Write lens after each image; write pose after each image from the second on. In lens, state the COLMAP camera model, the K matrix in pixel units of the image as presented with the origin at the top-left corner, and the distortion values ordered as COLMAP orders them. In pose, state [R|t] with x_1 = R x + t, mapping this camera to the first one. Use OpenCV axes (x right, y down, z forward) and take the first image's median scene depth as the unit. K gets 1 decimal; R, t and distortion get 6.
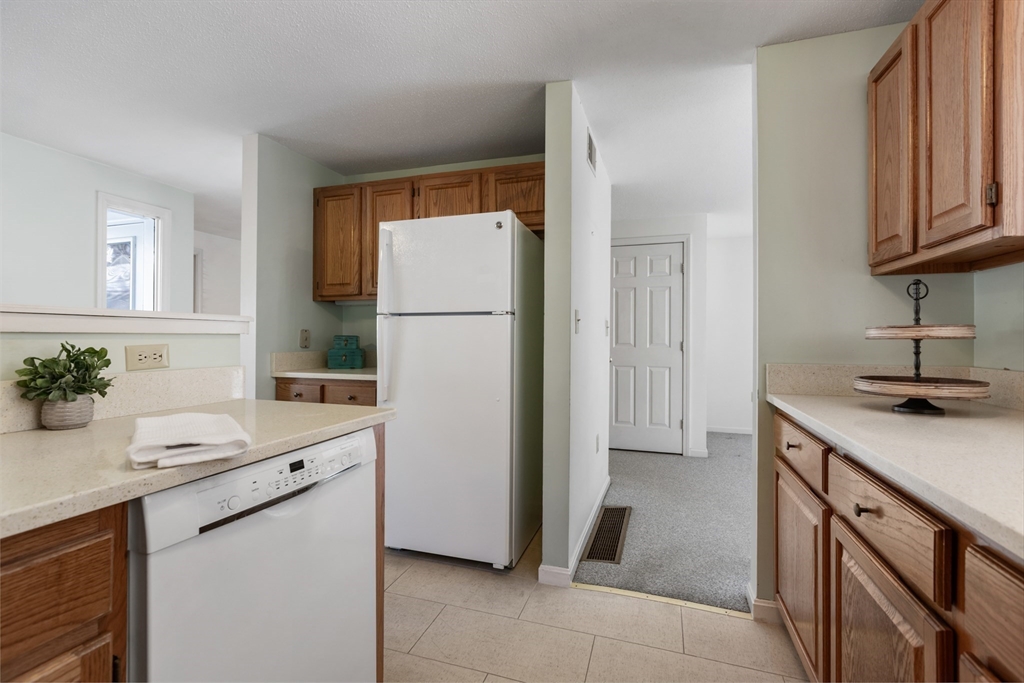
lens RADIAL K [[460.1, 0, 508.2], [0, 460.1, 340.6], [0, 0, 1]] dist [0.001395, 0.000577]
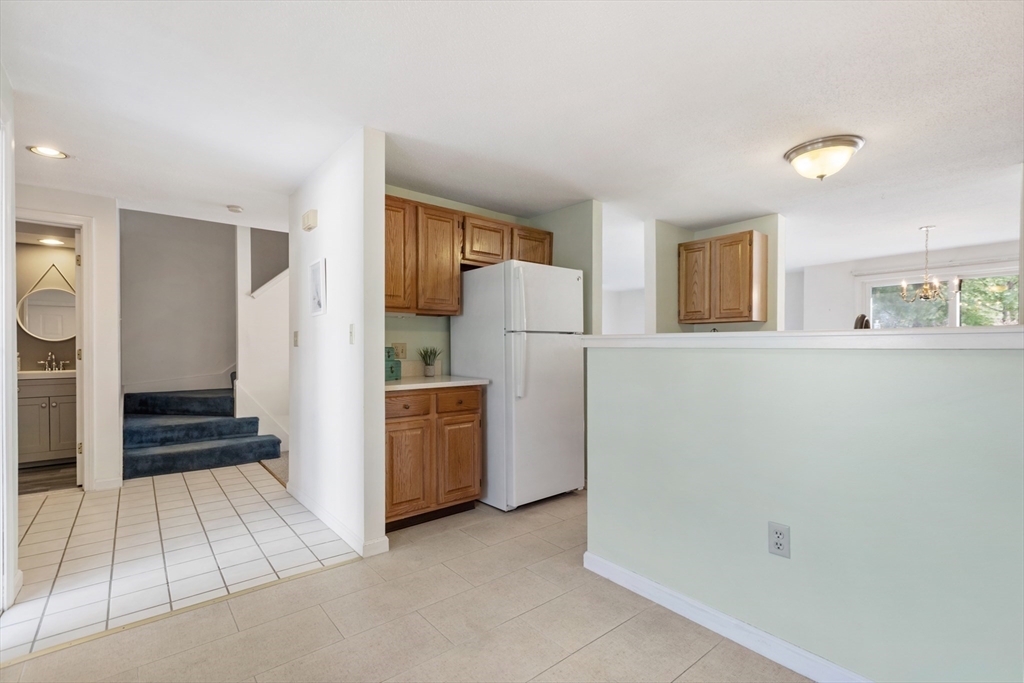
lens RADIAL K [[460.1, 0, 508.2], [0, 460.1, 340.6], [0, 0, 1]] dist [0.001395, 0.000577]
pose [[0.529568, 0.003871, 0.848259, -1.165923], [0.000928, 0.999986, -0.005143, -0.020406], [-0.848267, 0.003511, 0.529557, 0.278810]]
